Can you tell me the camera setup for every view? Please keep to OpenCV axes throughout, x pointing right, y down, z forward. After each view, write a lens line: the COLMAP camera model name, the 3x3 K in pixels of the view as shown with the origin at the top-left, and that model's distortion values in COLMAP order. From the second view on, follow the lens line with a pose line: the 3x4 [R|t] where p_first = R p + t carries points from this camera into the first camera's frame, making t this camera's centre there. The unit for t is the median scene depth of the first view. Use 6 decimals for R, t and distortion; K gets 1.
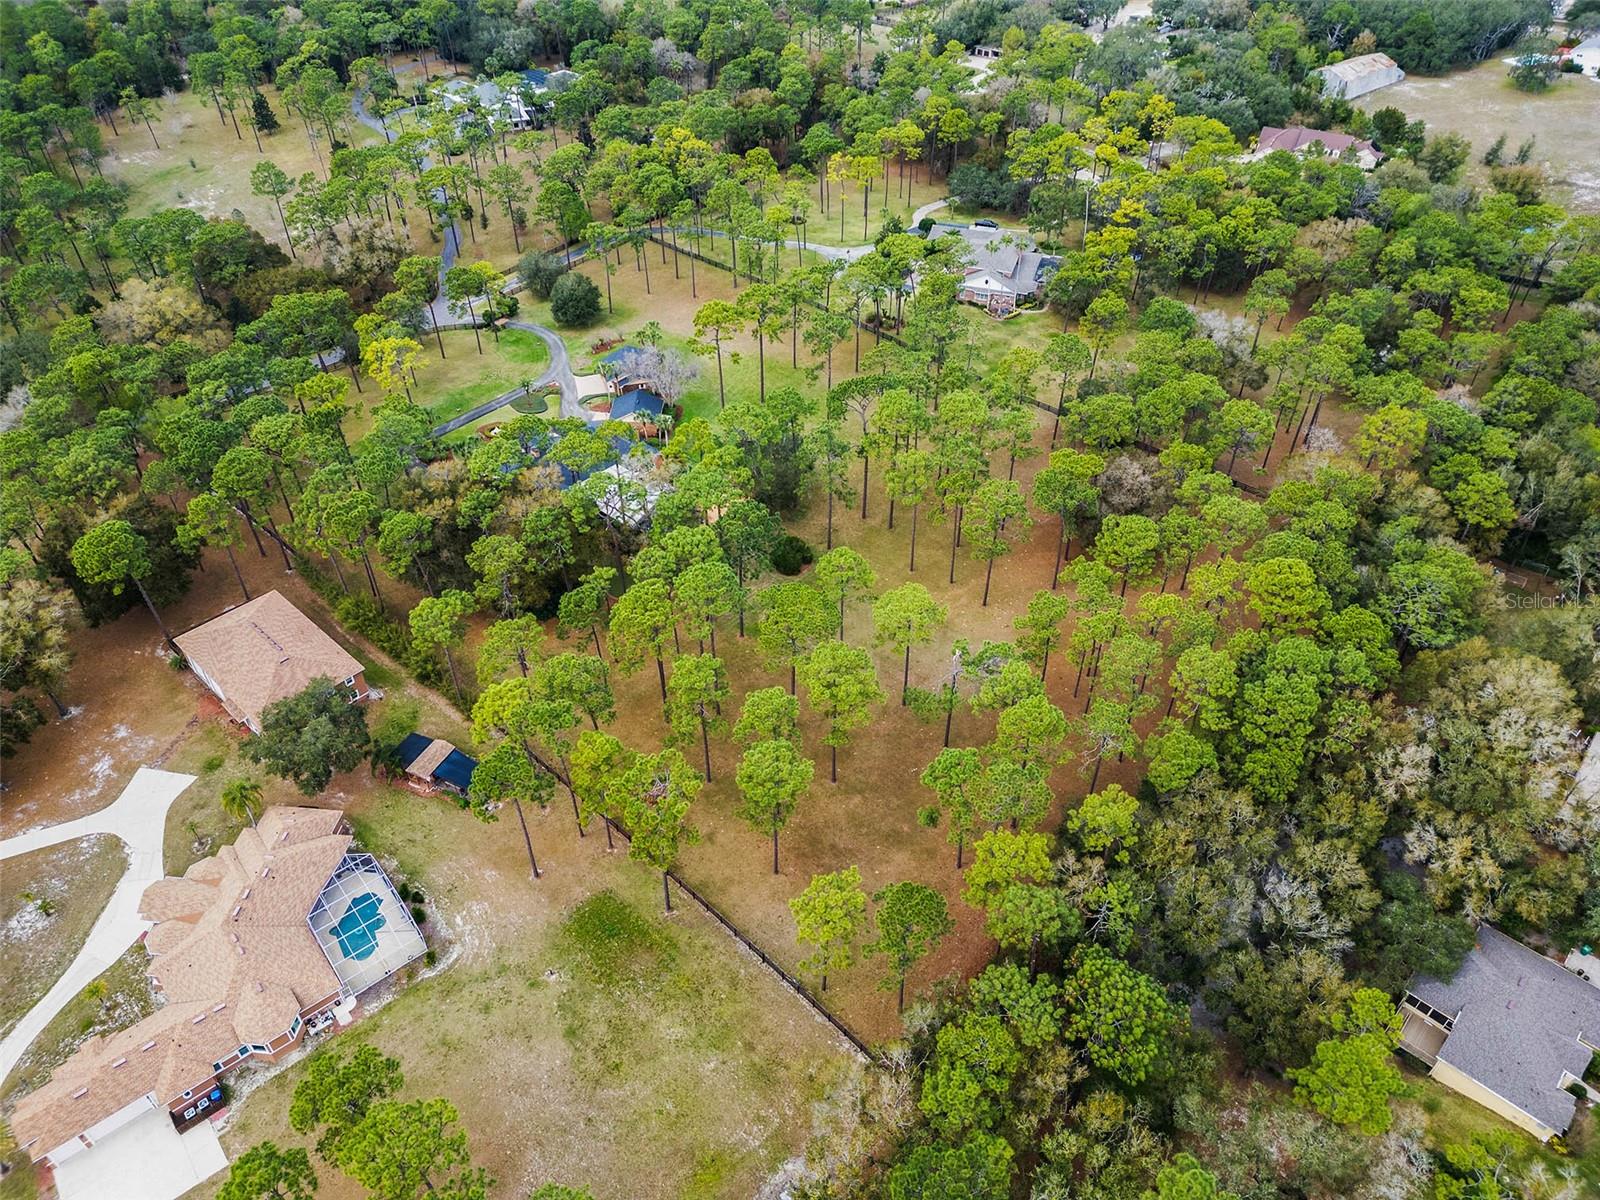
lens RADIAL K [[1113.2, 0, 800.0], [0, 1113.2, 600.0], [0, 0, 1]] dist [0.064974, -0.051084]
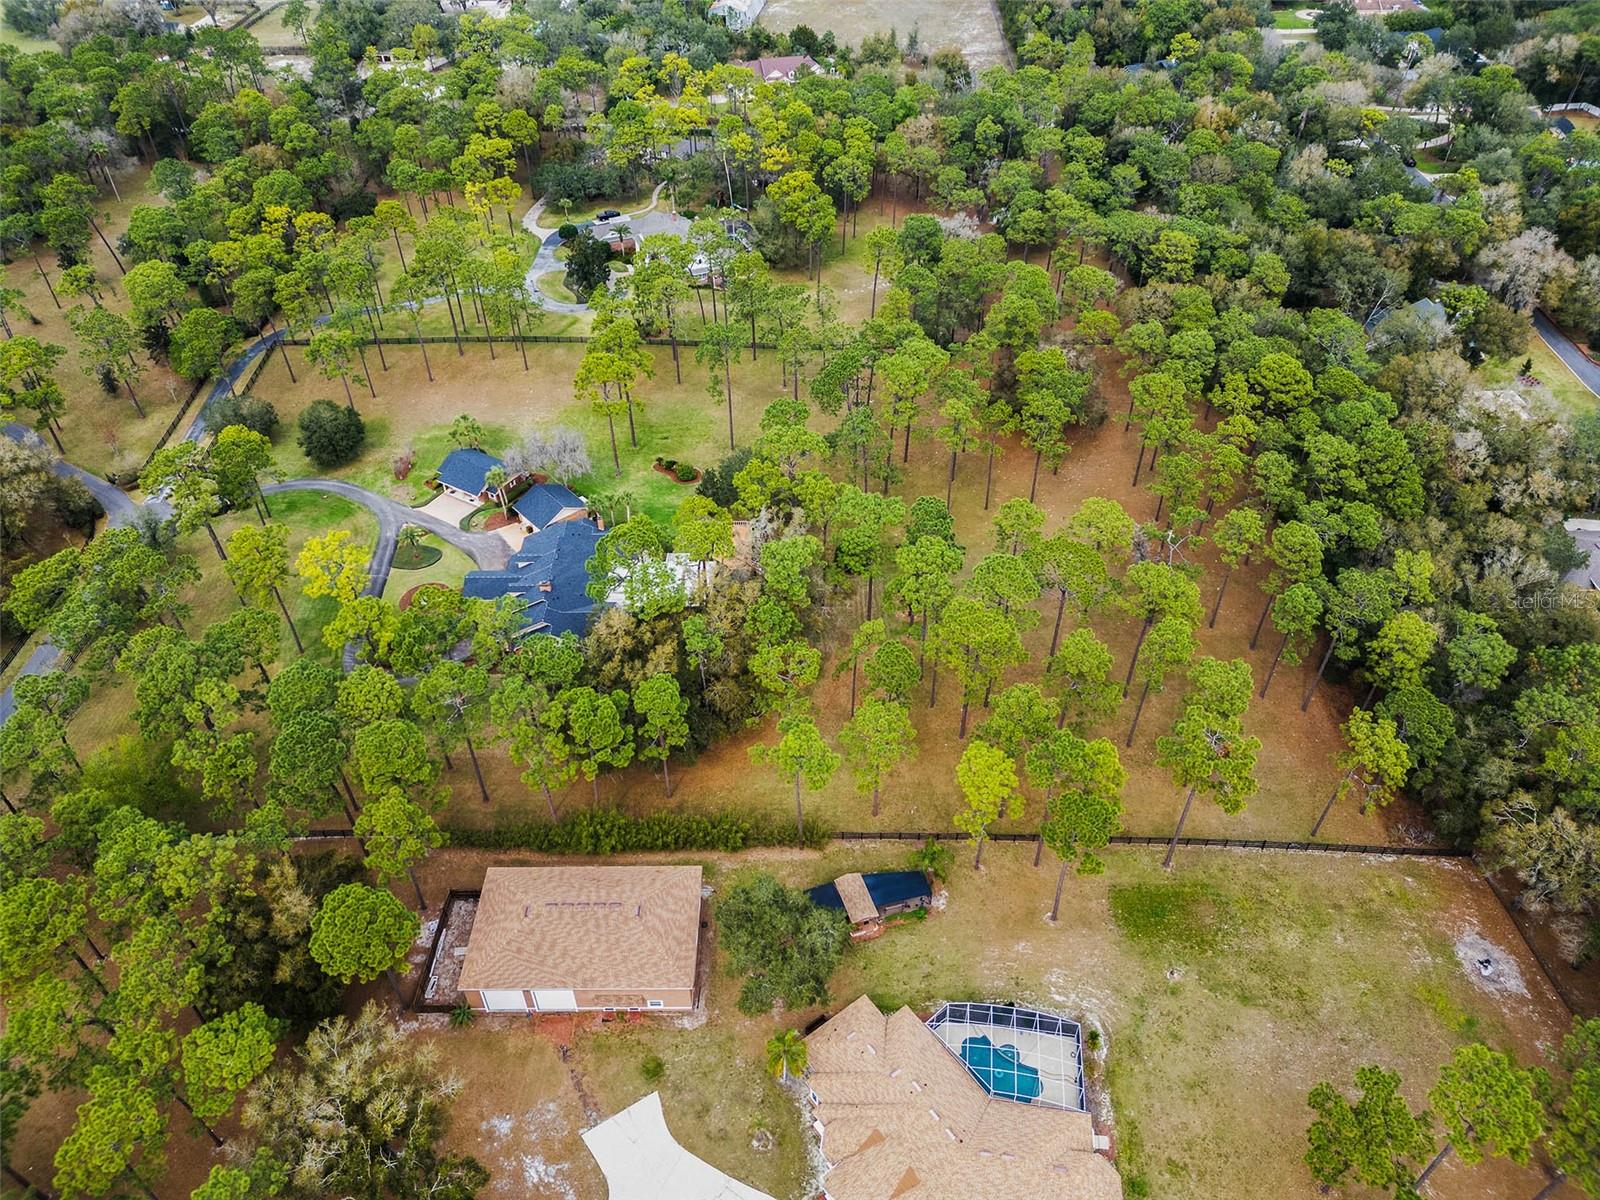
lens RADIAL K [[1113.2, 0, 800.0], [0, 1113.2, 600.0], [0, 0, 1]] dist [0.064974, -0.051084]
pose [[0.735344, -0.455633, 0.501665, -0.690049], [0.446749, 0.882547, 0.146717, -0.212311], [-0.509592, 0.116231, 0.852529, 0.242794]]
